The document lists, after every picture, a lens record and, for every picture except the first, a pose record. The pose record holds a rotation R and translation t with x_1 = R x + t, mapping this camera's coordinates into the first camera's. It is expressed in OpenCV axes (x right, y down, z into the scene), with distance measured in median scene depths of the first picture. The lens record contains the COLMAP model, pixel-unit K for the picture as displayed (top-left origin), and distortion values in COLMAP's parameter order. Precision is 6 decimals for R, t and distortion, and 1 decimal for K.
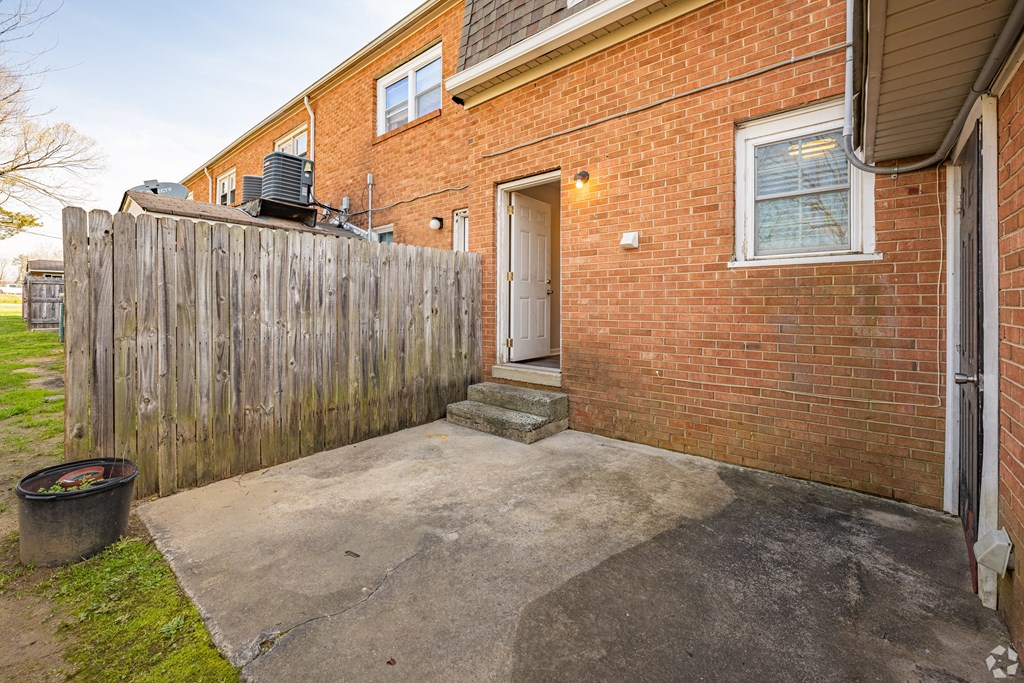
lens RADIAL K [[413.1, 0, 515.8], [0, 413.1, 307.2], [0, 0, 1]] dist [-0.001110, 0.000467]
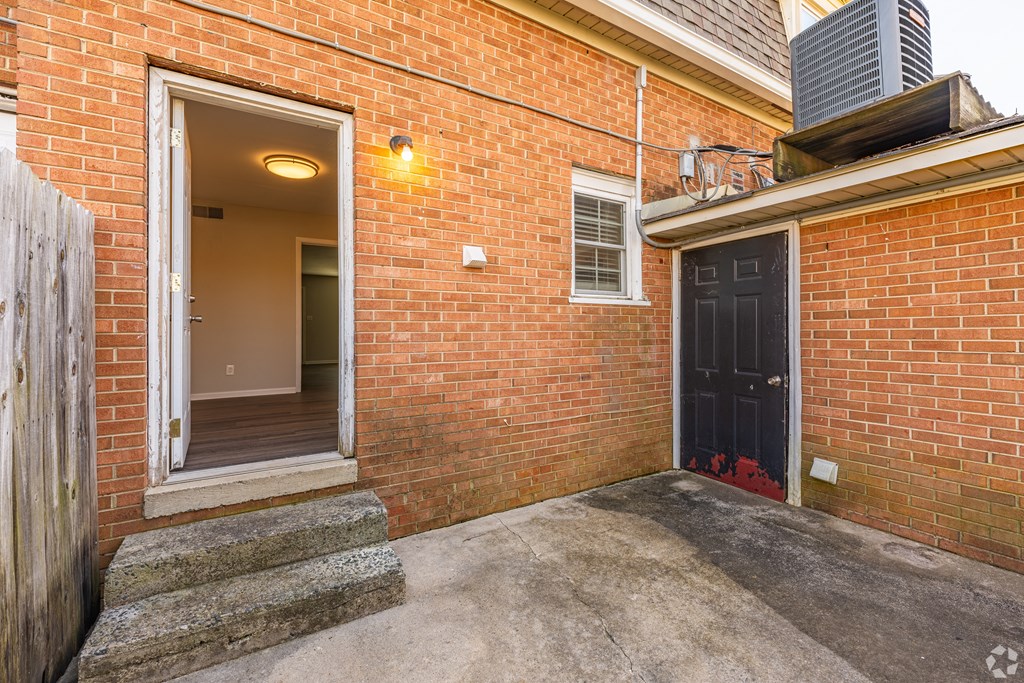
lens RADIAL K [[413.1, 0, 512.8], [0, 413.1, 333.3], [0, 0, 1]] dist [-0.001110, 0.000467]
pose [[0.343456, -0.002368, 0.939166, -0.471516], [0.012253, 0.999923, -0.001959, -0.018759], [-0.939089, 0.012180, 0.343459, 0.749168]]
